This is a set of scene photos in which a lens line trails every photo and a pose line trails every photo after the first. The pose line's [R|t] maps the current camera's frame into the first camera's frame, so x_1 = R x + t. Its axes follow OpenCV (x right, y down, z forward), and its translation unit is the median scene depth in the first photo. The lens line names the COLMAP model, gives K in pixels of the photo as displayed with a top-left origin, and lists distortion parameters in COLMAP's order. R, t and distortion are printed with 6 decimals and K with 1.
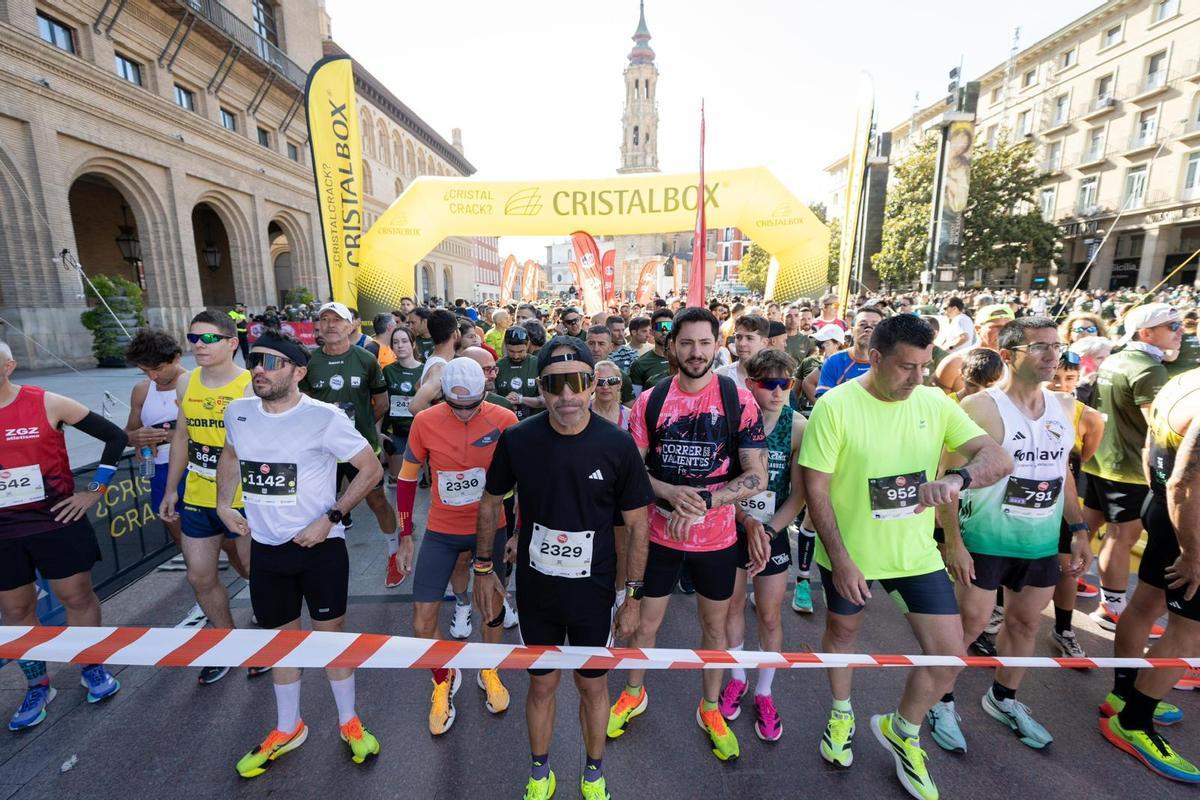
lens RADIAL K [[557.7, 0, 603.6], [0, 557.7, 408.9], [0, 0, 1]] dist [-0.001068, -0.000637]
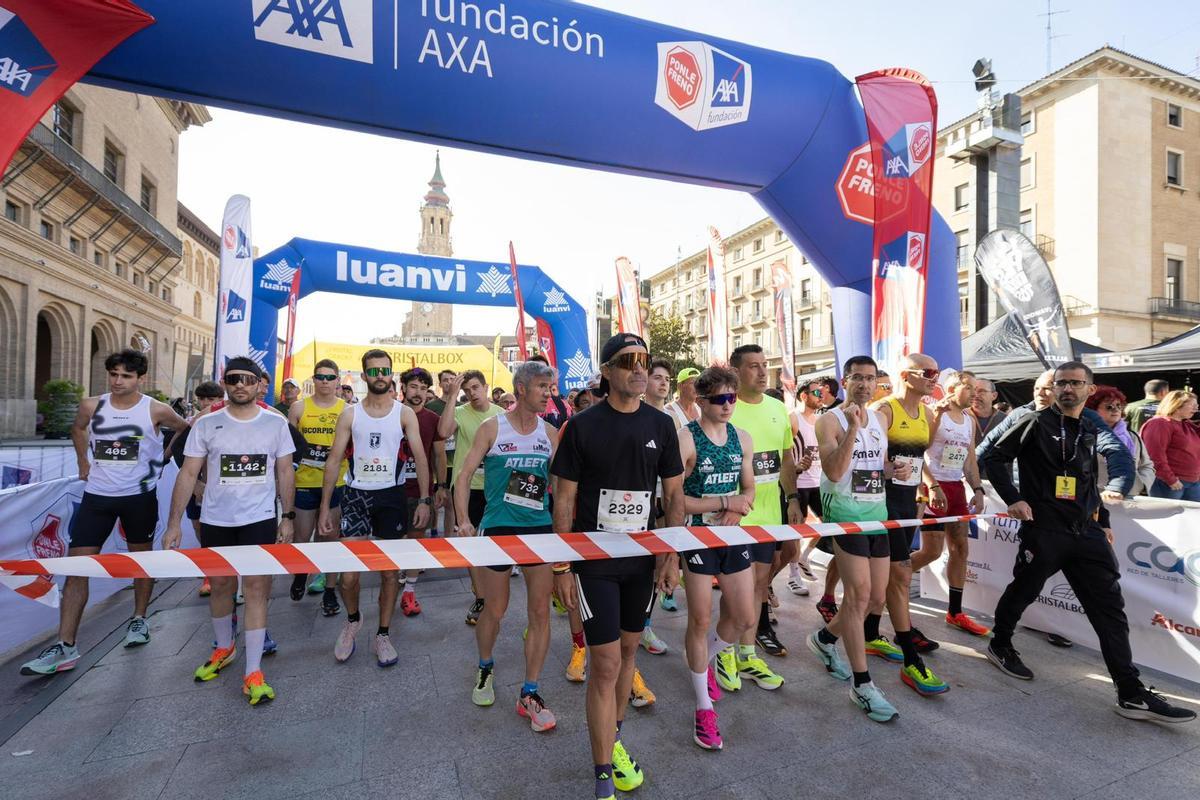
lens RADIAL K [[557.7, 0, 603.6], [0, 557.7, 408.9], [0, 0, 1]] dist [-0.001068, -0.000637]
pose [[0.936062, 0.023007, 0.351081, -0.013122], [0.046602, 0.980960, -0.188535, 0.073243], [-0.348734, 0.192841, 0.917168, -0.335254]]
